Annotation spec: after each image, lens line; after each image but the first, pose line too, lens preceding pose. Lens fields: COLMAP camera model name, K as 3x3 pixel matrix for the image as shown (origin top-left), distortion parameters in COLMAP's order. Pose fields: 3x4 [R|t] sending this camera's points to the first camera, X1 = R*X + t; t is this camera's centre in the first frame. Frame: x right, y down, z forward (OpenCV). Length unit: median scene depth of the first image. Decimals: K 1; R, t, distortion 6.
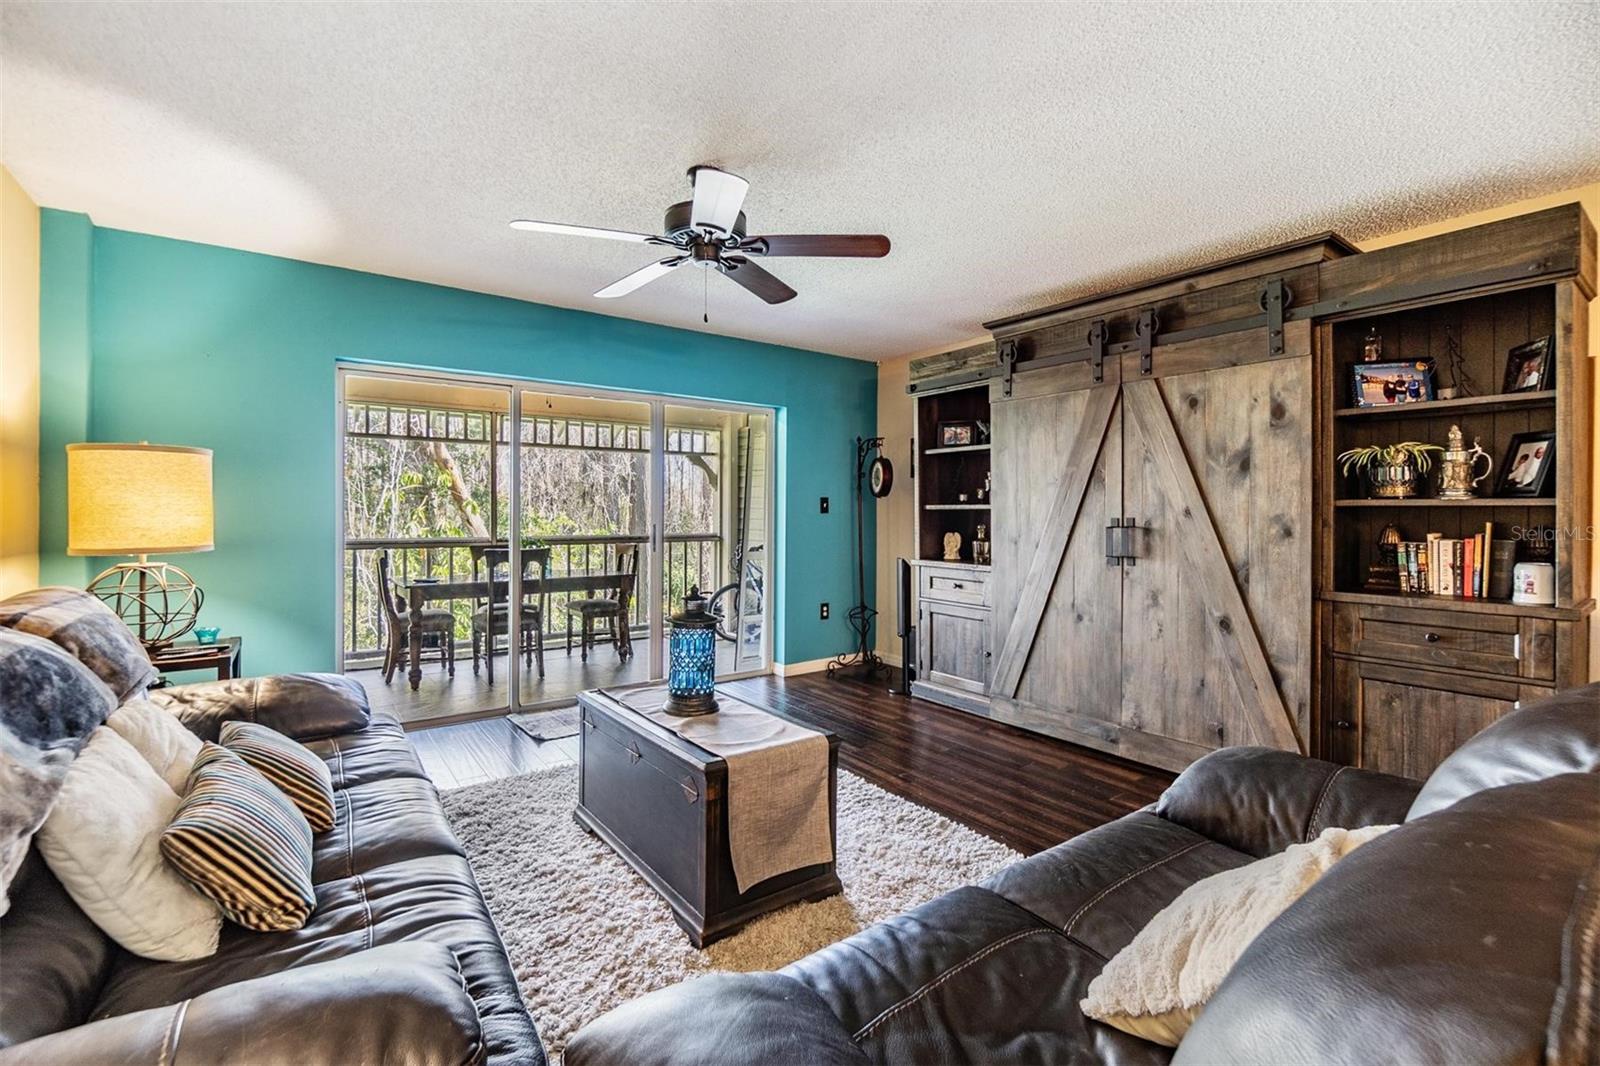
lens RADIAL K [[703.3, 0, 796.8], [0, 703.3, 510.2], [0, 0, 1]] dist [-0.002644, 0.000307]
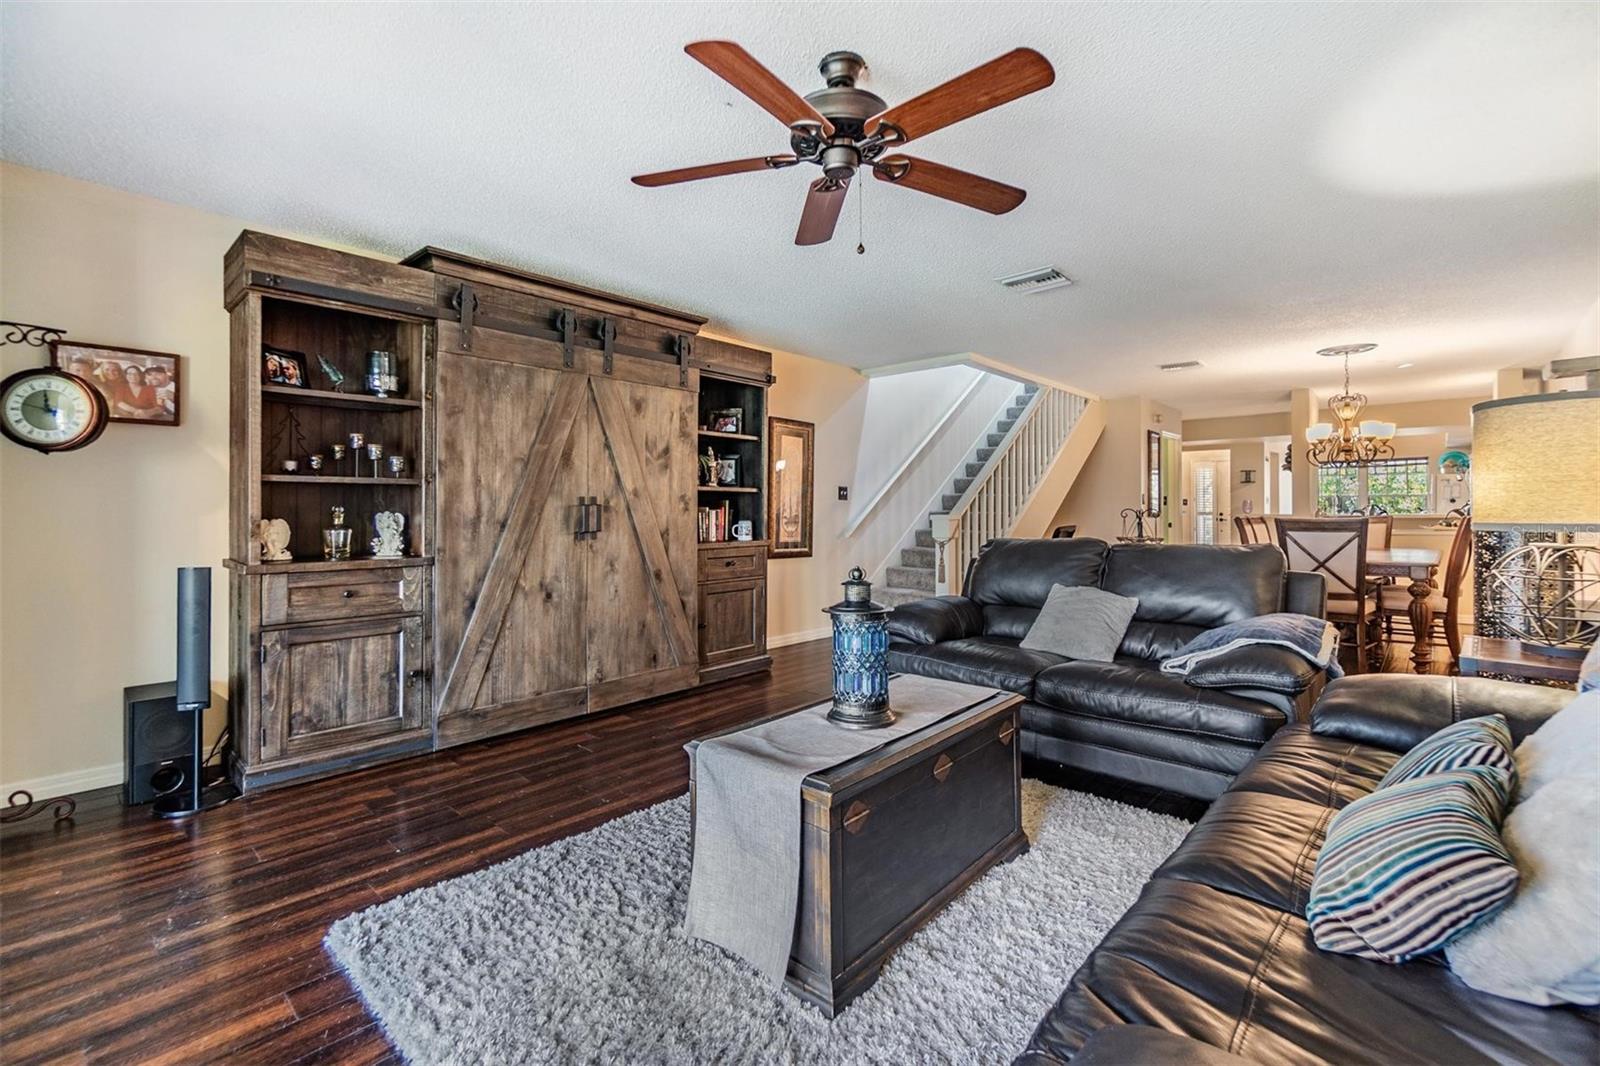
lens RADIAL K [[692.0, 0, 797.8], [0, 692.0, 500.9], [0, 0, 1]] dist [-0.002307, -0.000176]
pose [[-0.199062, 0.007669, 0.979957, -0.629085], [-0.003785, 0.999956, -0.008595, 0.024253], [-0.979980, -0.005420, -0.199024, 0.841390]]
